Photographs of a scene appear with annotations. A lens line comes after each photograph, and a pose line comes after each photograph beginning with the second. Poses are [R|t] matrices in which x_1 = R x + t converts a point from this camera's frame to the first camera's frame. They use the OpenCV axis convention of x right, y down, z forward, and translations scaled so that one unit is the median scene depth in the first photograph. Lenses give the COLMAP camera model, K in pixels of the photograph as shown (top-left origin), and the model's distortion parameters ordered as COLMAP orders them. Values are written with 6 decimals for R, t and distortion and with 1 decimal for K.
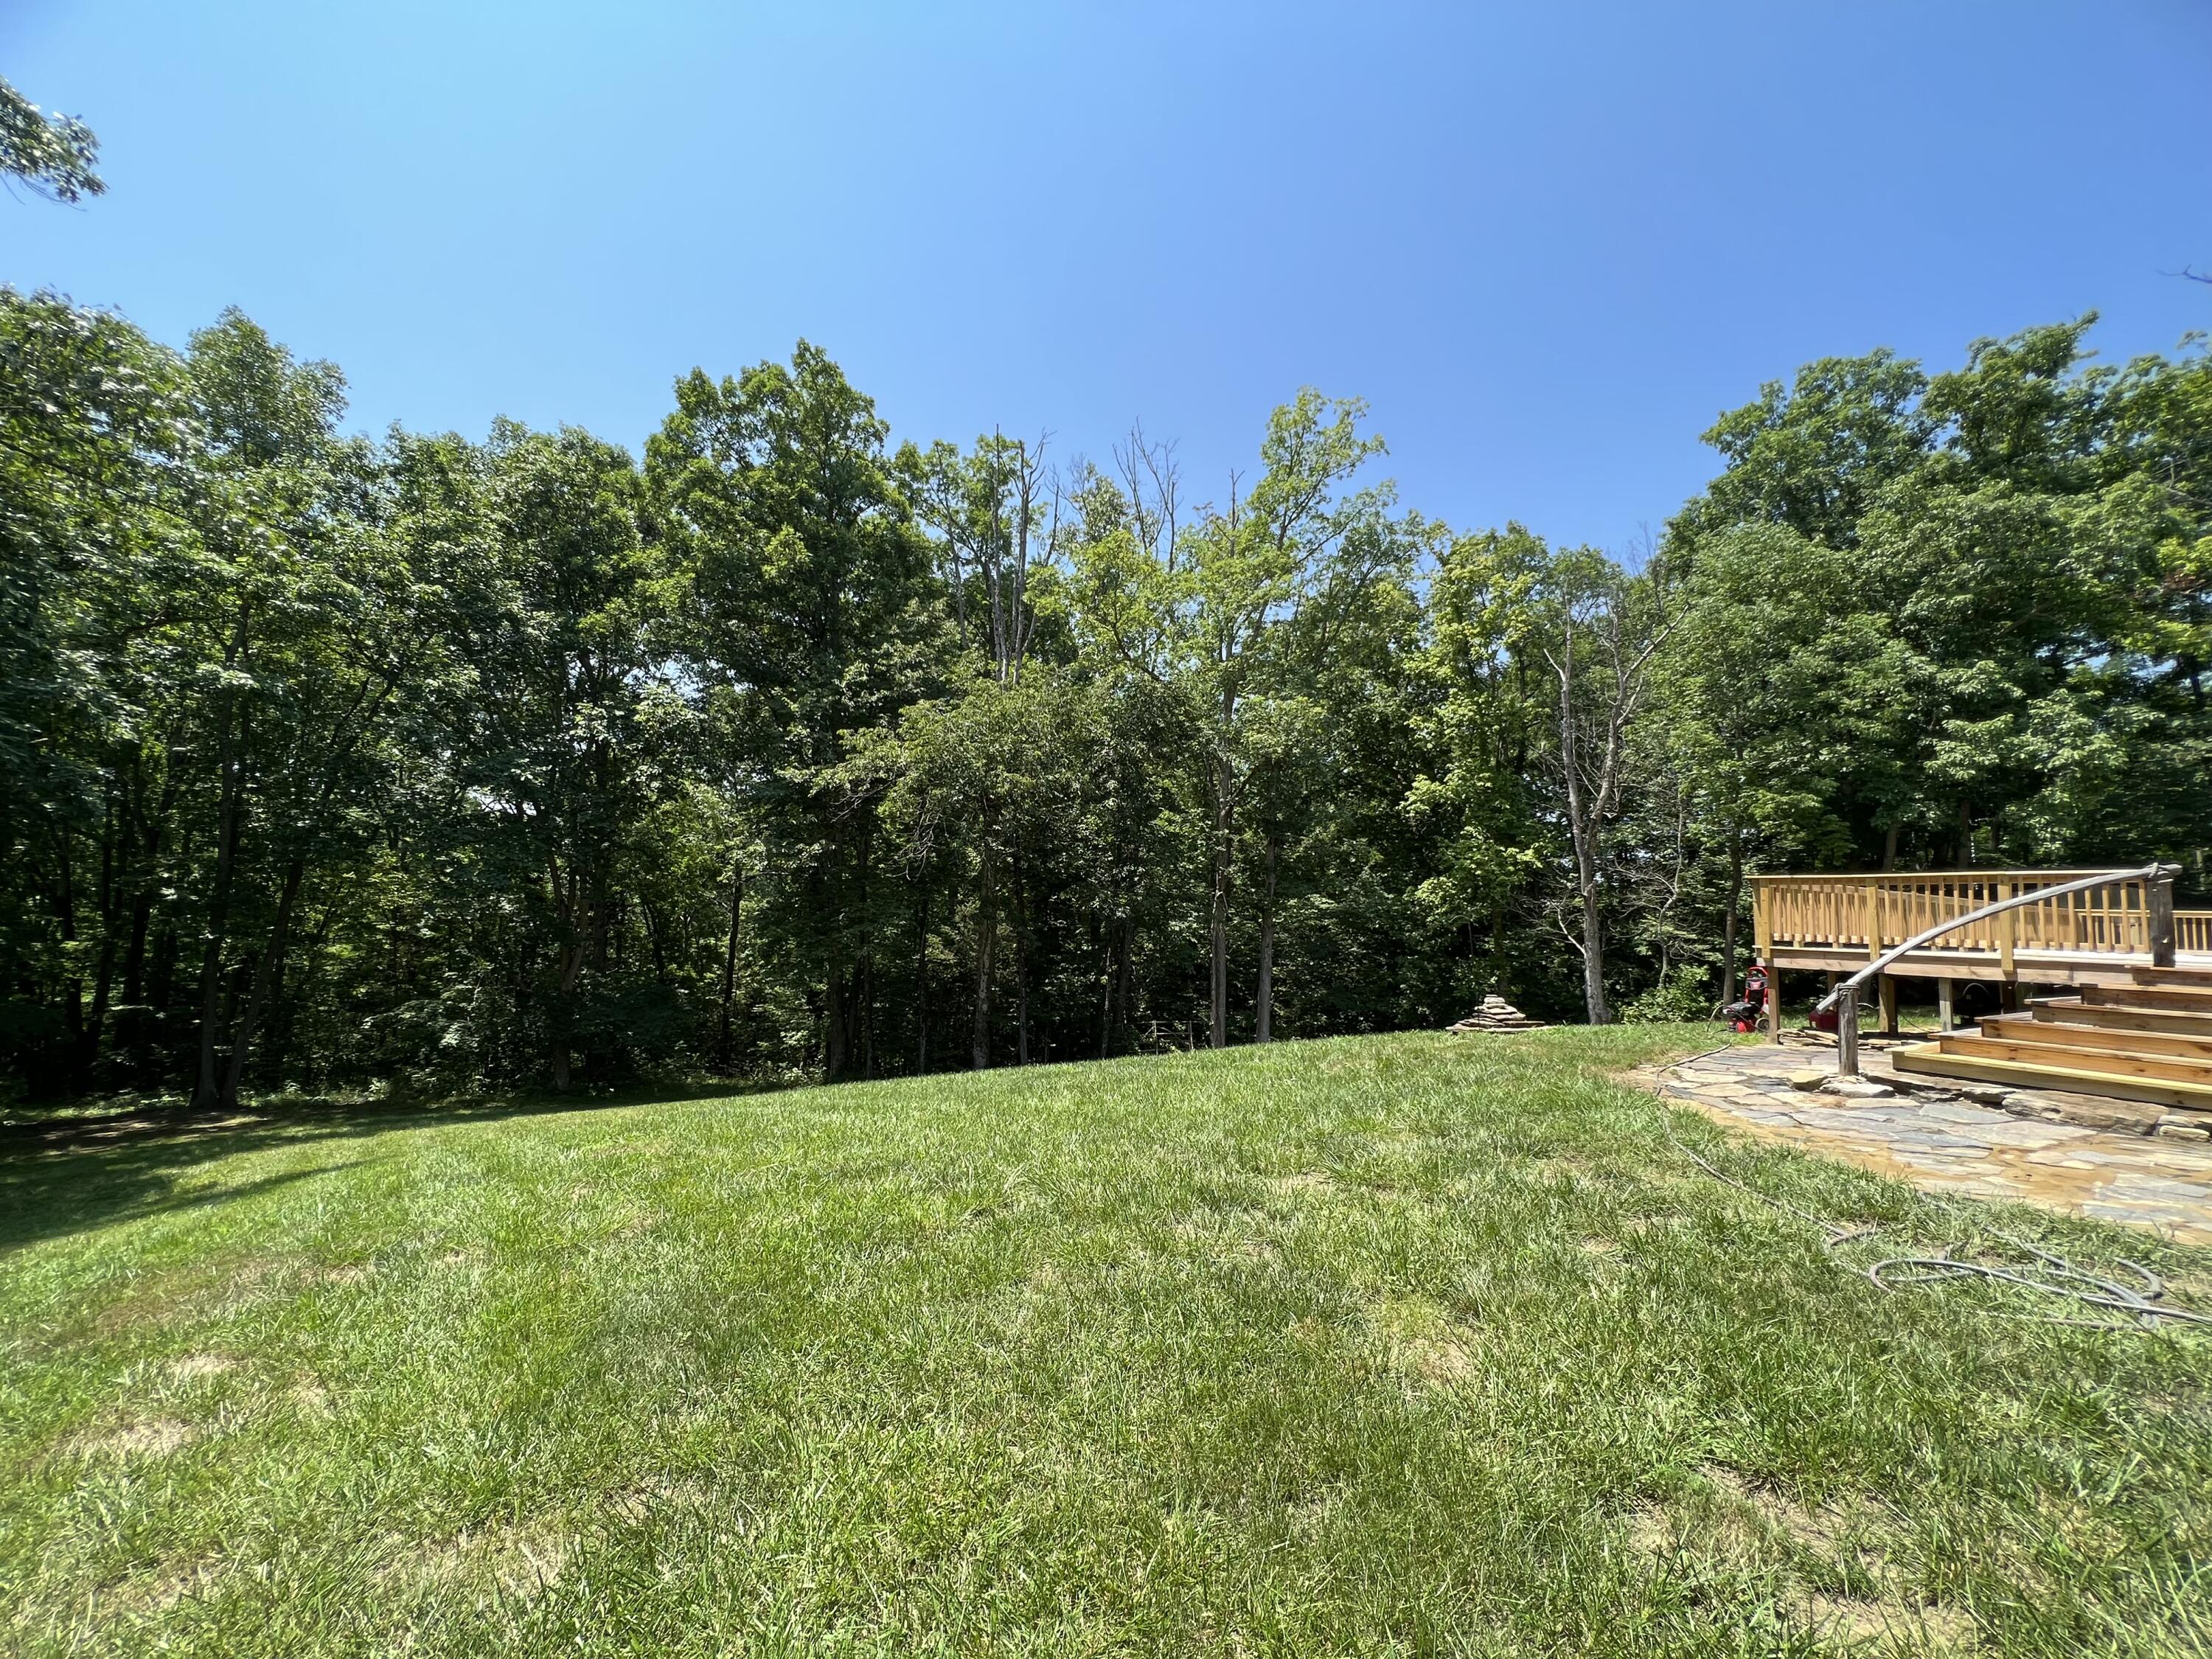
lens RADIAL K [[892.3, 0, 1100.3], [0, 892.3, 828.5], [0, 0, 1]] dist [-0.003987, 0.000567]
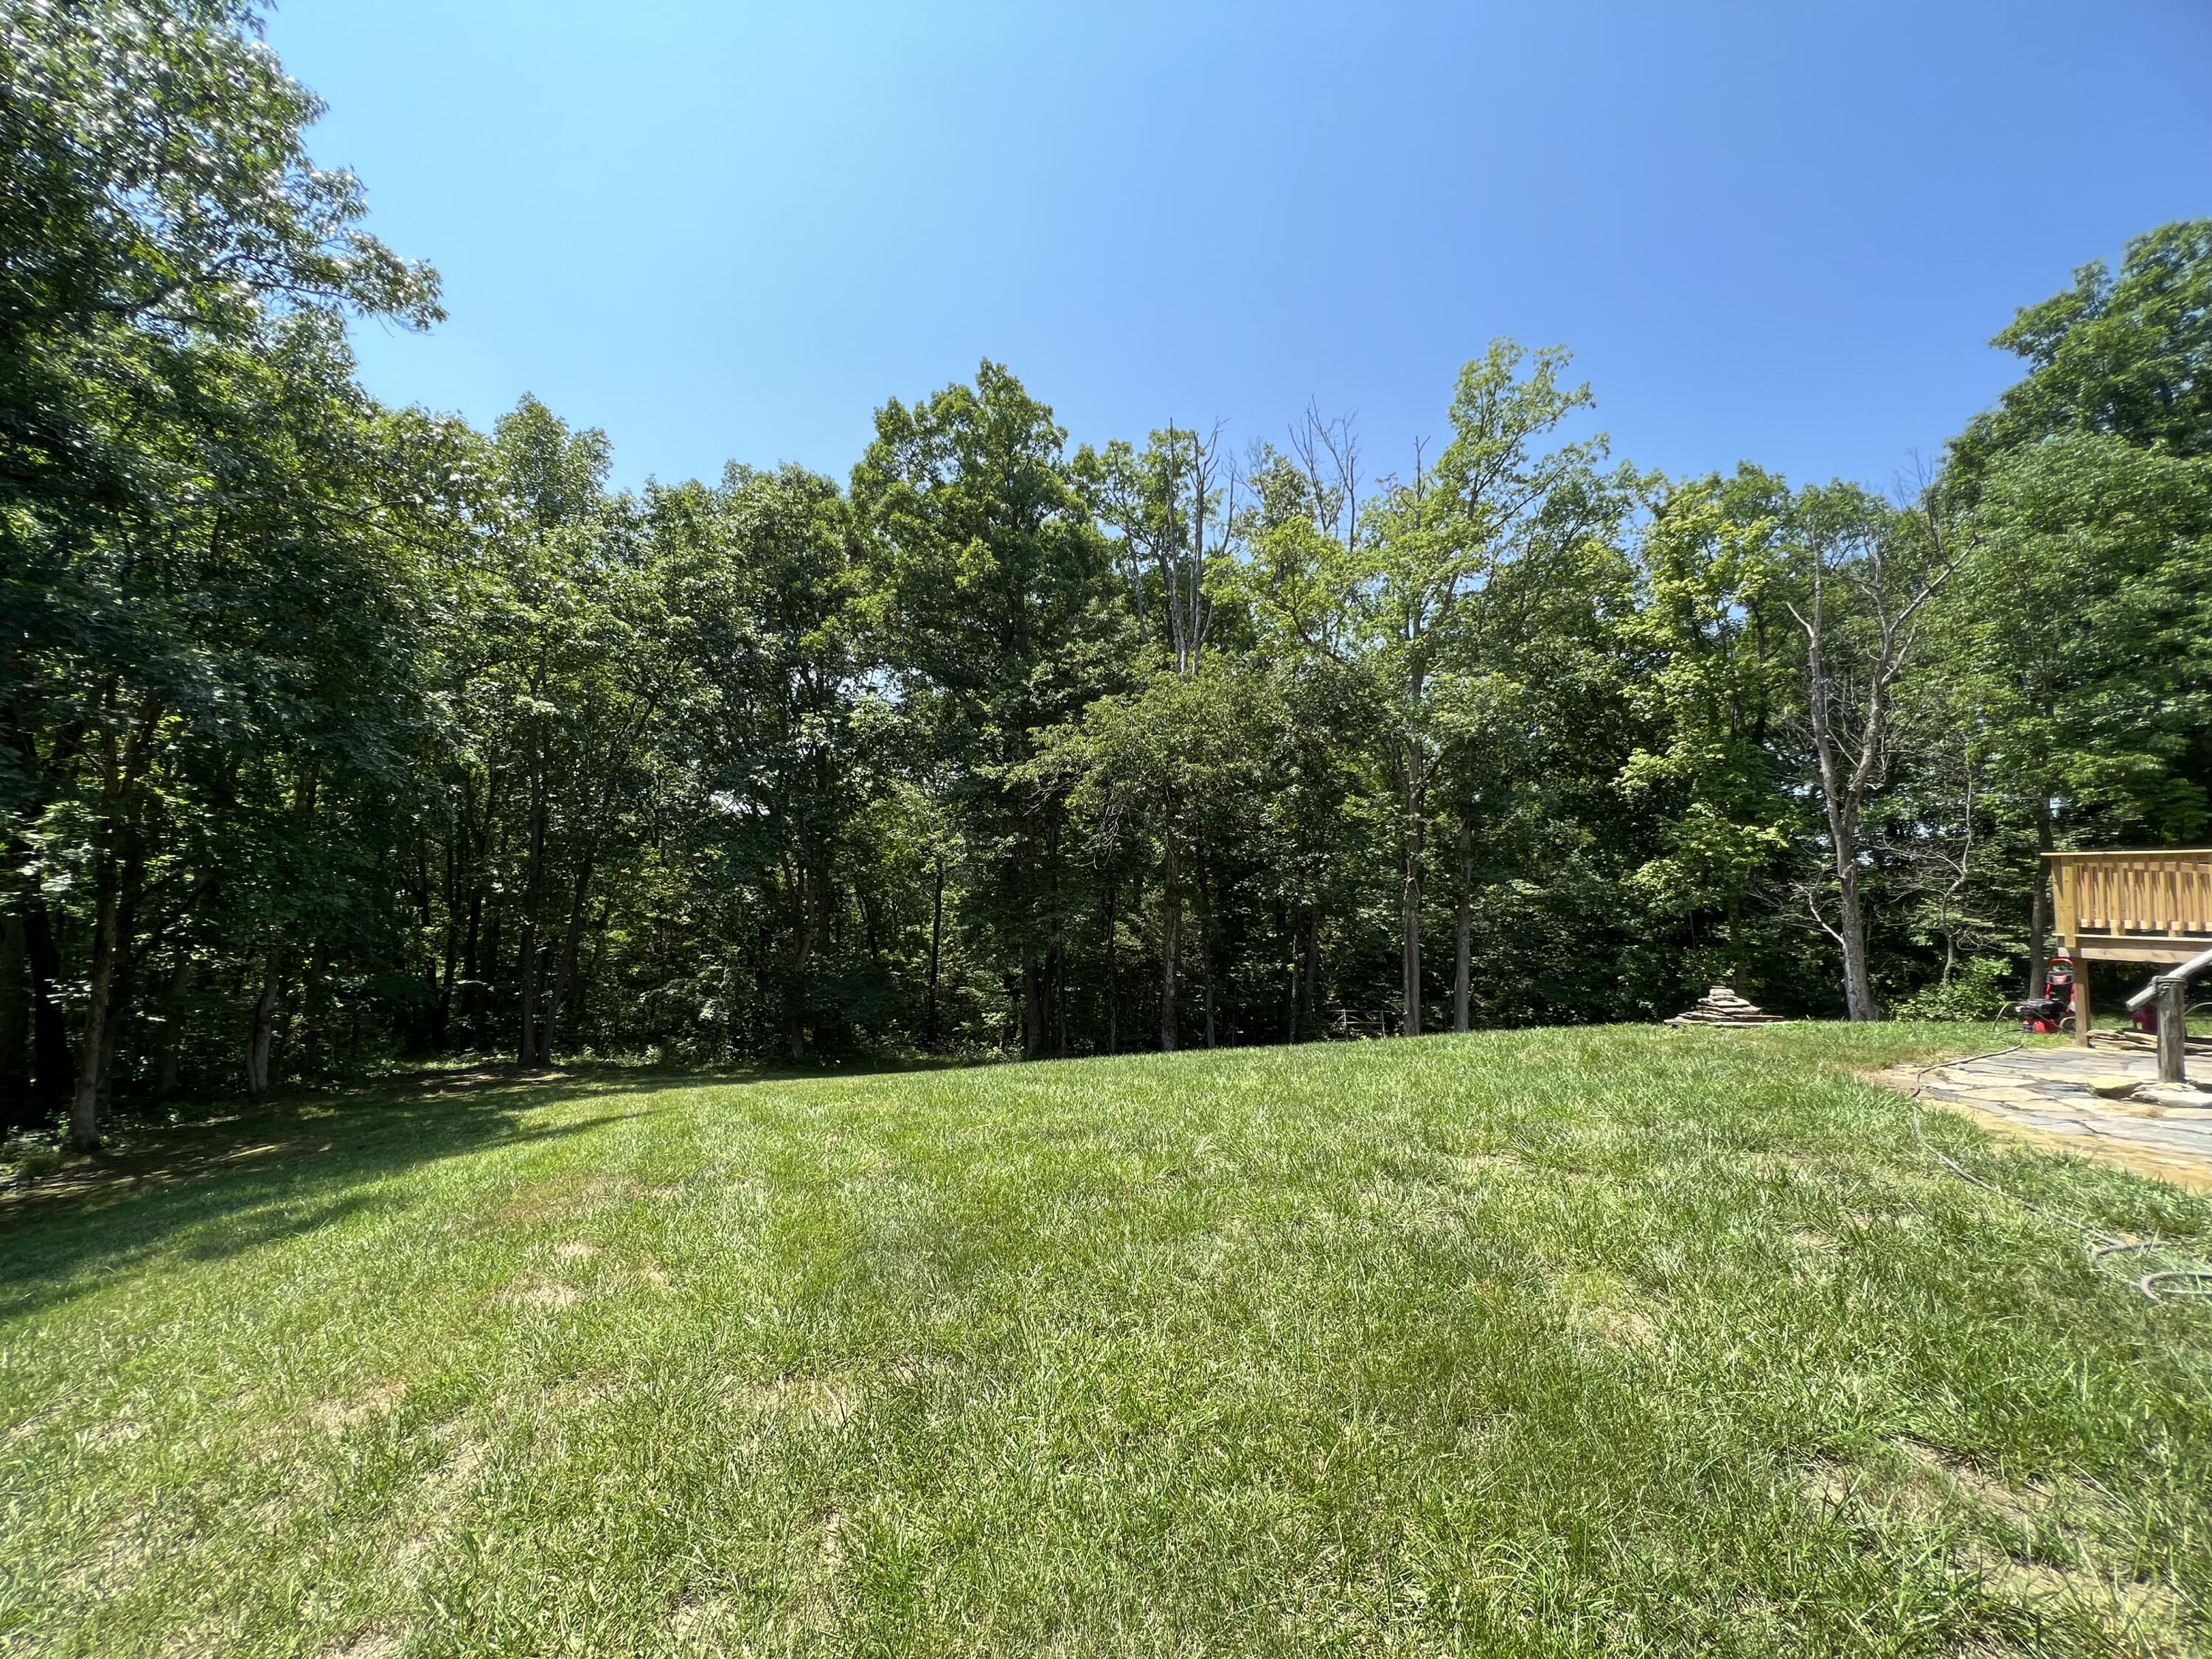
lens RADIAL K [[892.3, 0, 1101.4], [0, 892.3, 826.0], [0, 0, 1]] dist [-0.003987, 0.000567]
pose [[0.979323, -0.021102, -0.201197, 0.001548], [0.023183, 0.999699, 0.007992, -0.000682], [0.200968, -0.012491, 0.979518, -0.017920]]
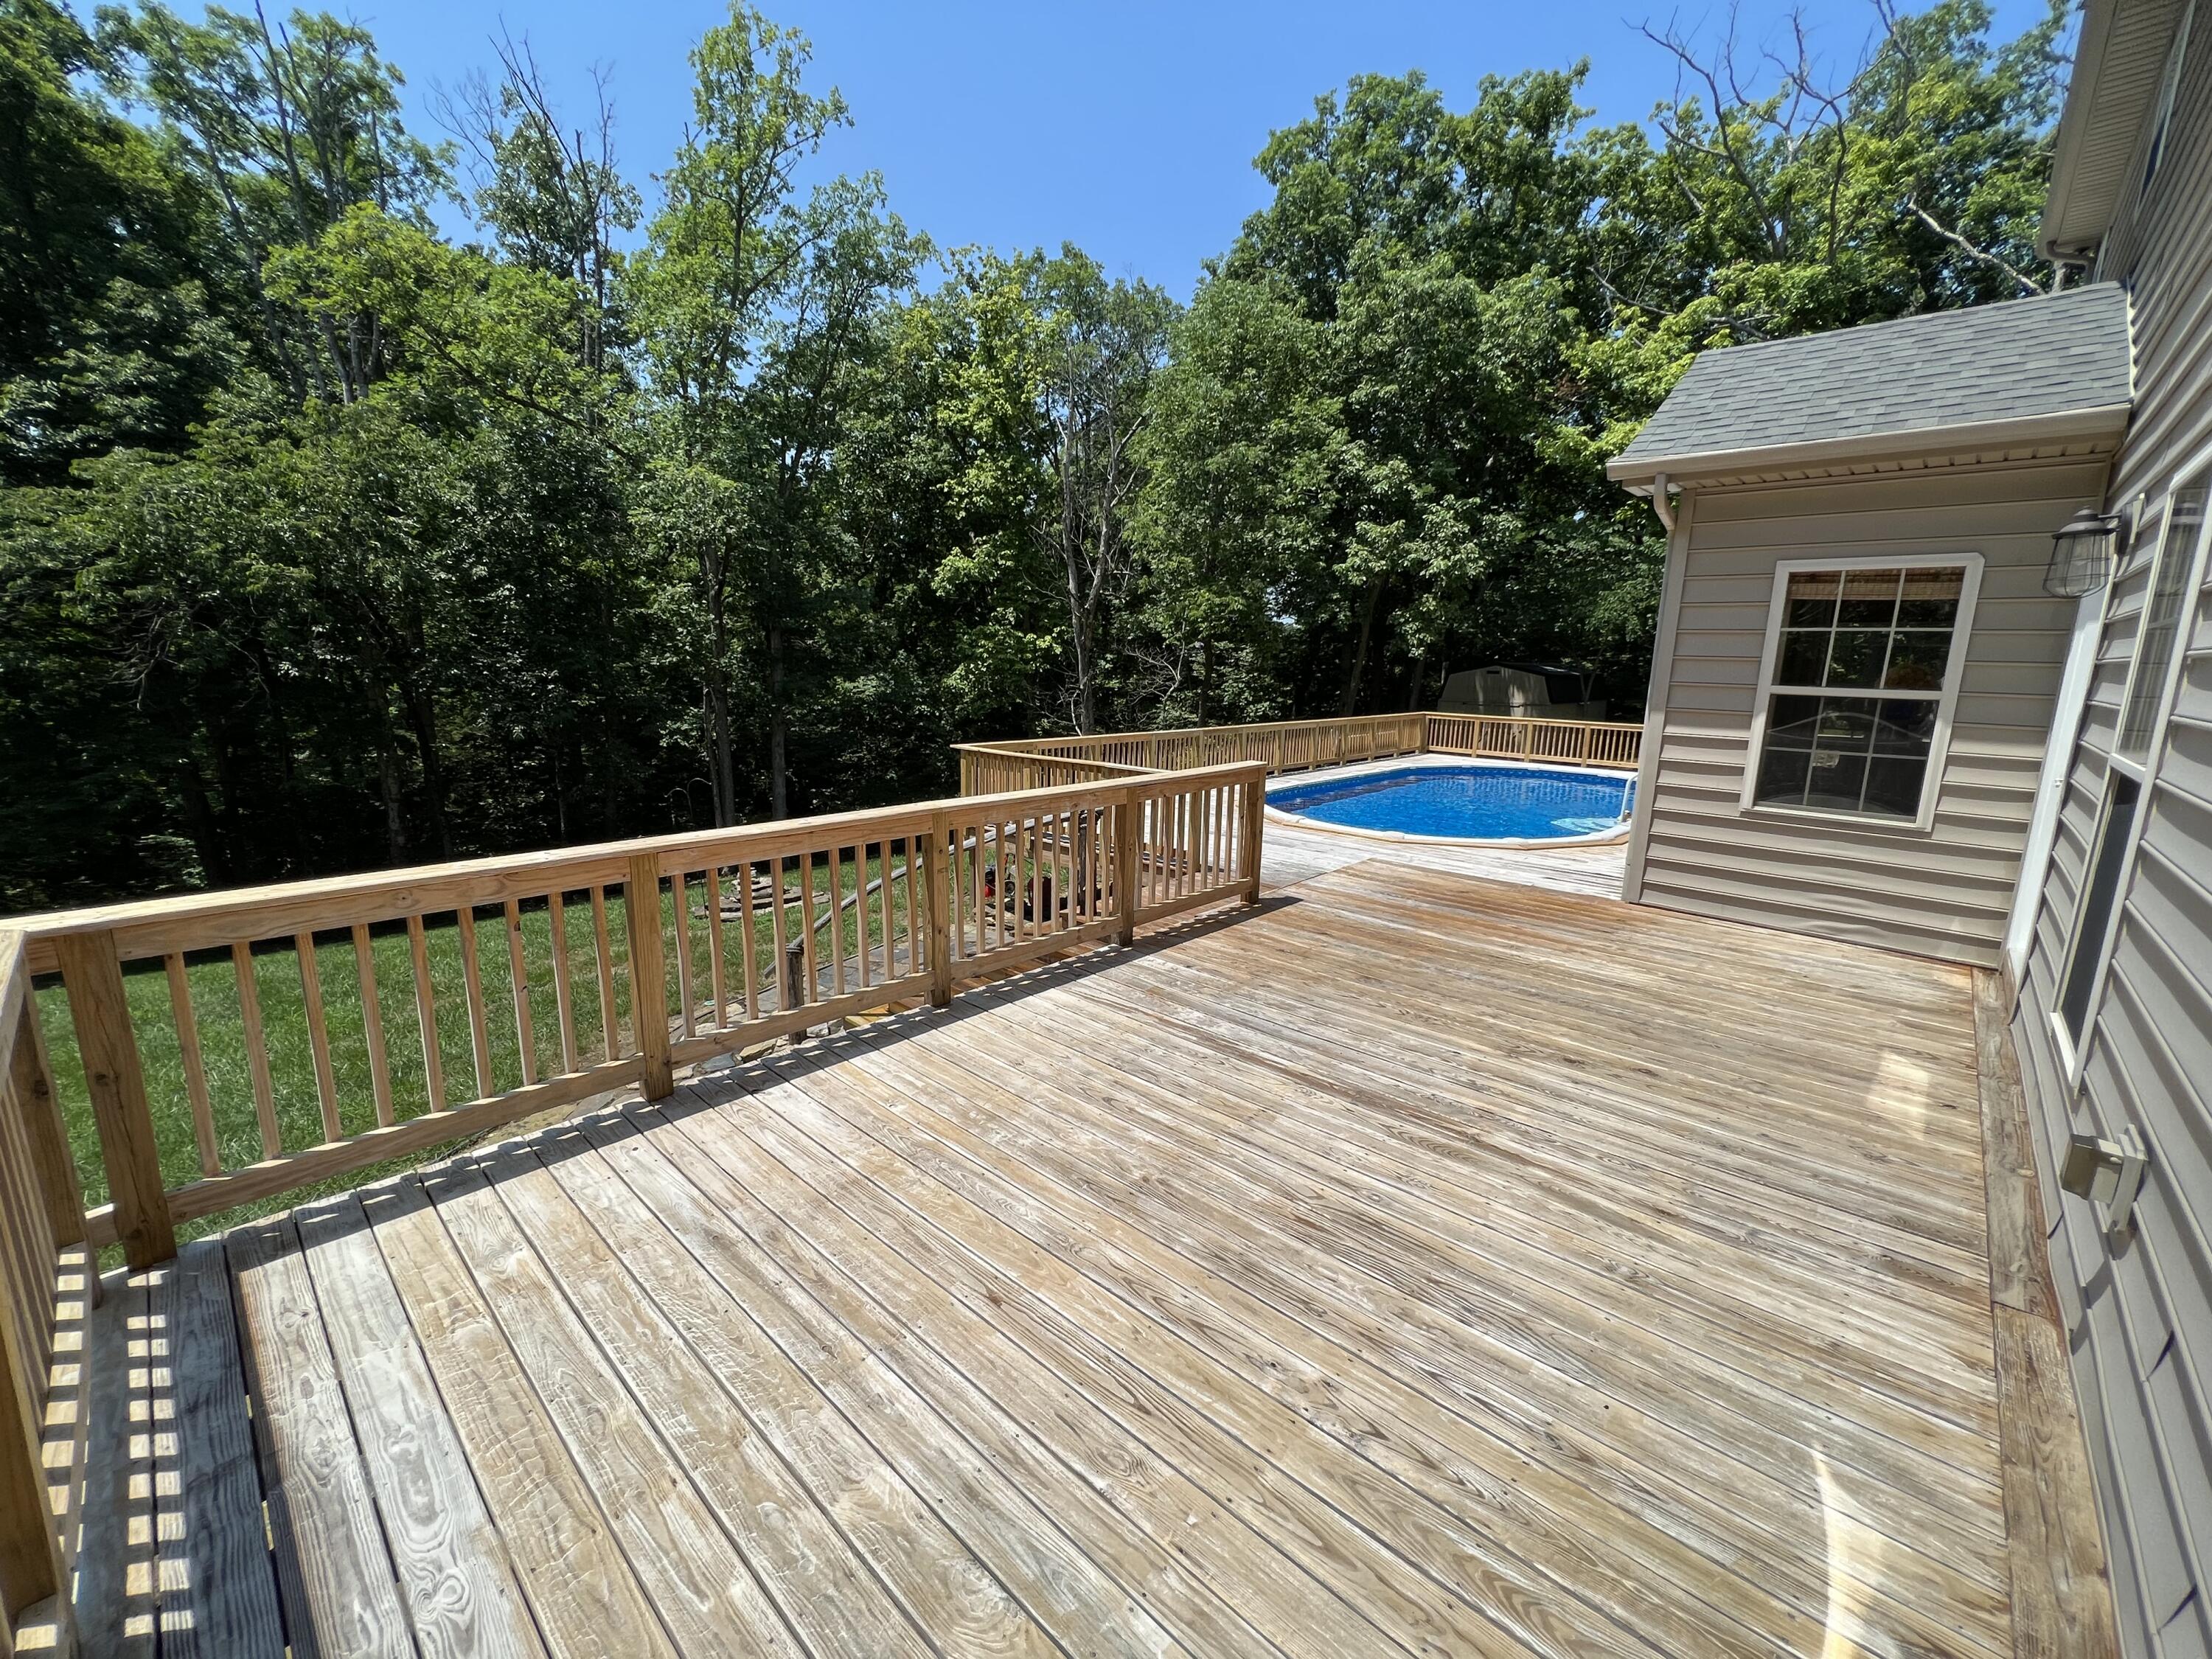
lens RADIAL K [[892.3, 0, 1099.1], [0, 892.3, 837.4], [0, 0, 1]] dist [-0.003987, 0.000567]
pose [[0.957107, -0.073185, 0.280339, 0.355935], [-0.011646, 0.957073, 0.289613, -0.068108], [-0.289500, -0.280455, 0.915169, 0.055750]]
